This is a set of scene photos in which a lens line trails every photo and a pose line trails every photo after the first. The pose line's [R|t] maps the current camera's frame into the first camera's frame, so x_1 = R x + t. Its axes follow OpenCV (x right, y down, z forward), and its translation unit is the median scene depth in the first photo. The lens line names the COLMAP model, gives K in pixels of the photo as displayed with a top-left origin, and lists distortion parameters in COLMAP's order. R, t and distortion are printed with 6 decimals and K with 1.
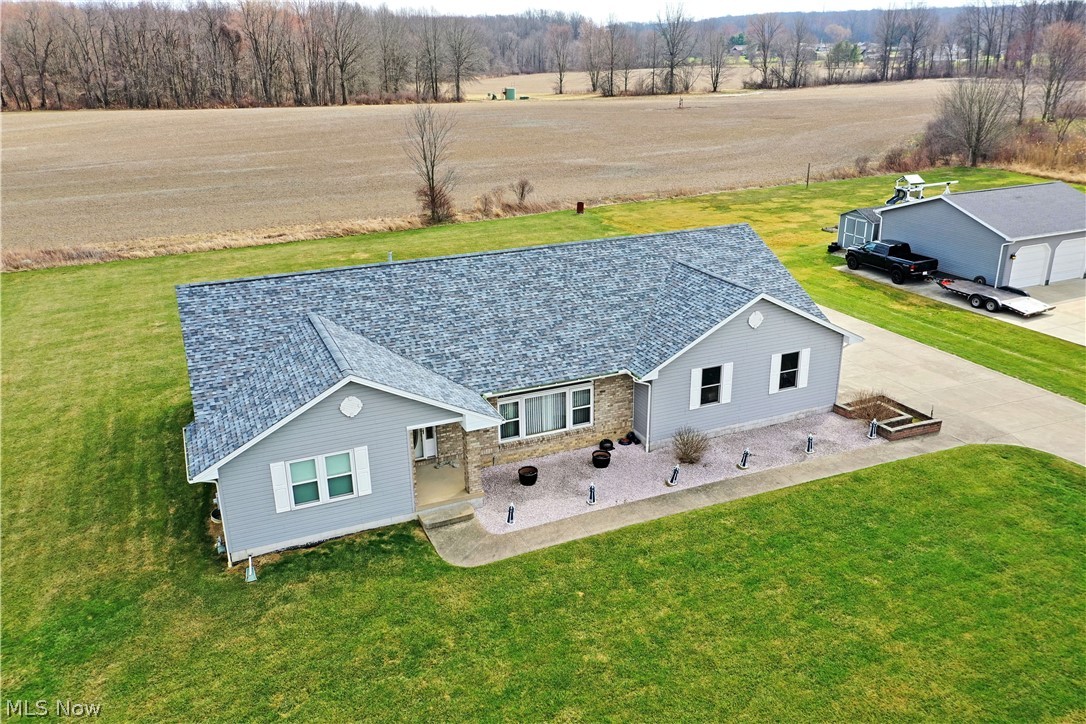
lens RADIAL K [[859.8, 0, 543.0], [0, 859.8, 362.0], [0, 0, 1]] dist [0.009438, 0.006407]
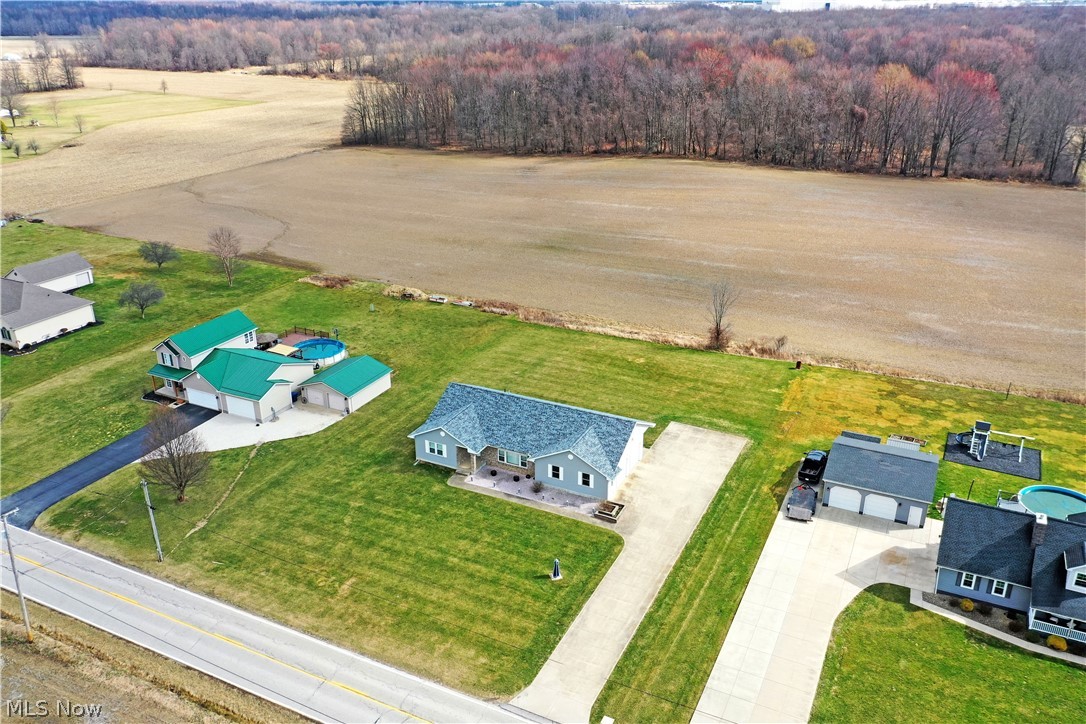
lens RADIAL K [[859.8, 0, 543.0], [0, 859.8, 362.0], [0, 0, 1]] dist [0.009438, 0.006407]
pose [[0.640145, 0.312471, -0.701838, 2.300683], [-0.267877, 0.947000, 0.177291, -0.911723], [0.720039, 0.074515, 0.689921, -1.171890]]
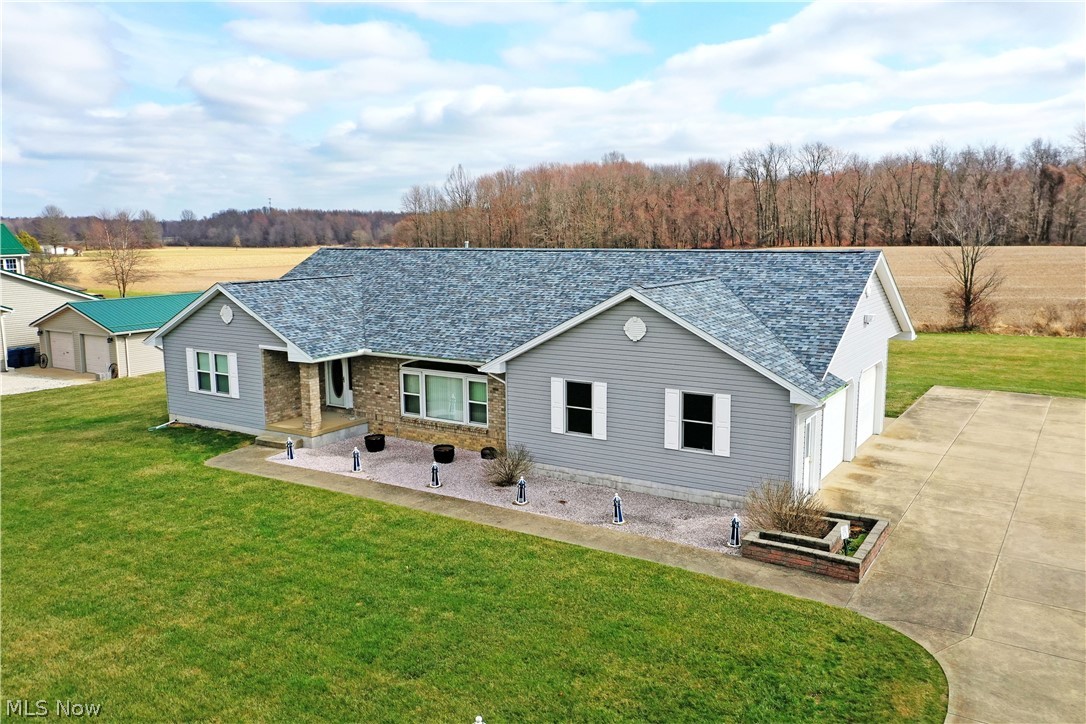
lens RADIAL K [[859.8, 0, 543.0], [0, 859.8, 362.0], [0, 0, 1]] dist [0.009438, 0.006407]
pose [[0.552623, 0.133988, -0.822591, 0.874847], [-0.285948, 0.957564, -0.036129, 0.027770], [0.782842, 0.255184, 0.567485, 0.587261]]
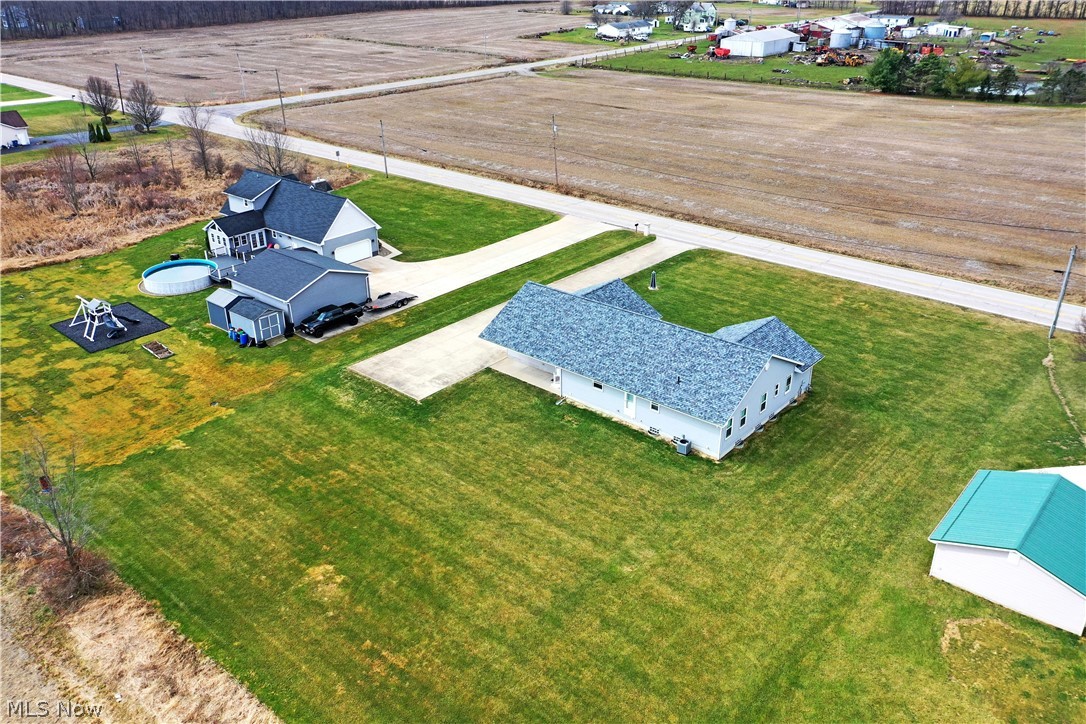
lens RADIAL K [[859.8, 0, 543.0], [0, 859.8, 362.0], [0, 0, 1]] dist [0.009438, 0.006407]
pose [[-0.428677, -0.369887, 0.824269, -1.986828], [0.329959, 0.785228, 0.523969, -1.393703], [-0.841049, 0.496589, -0.214562, 1.992976]]
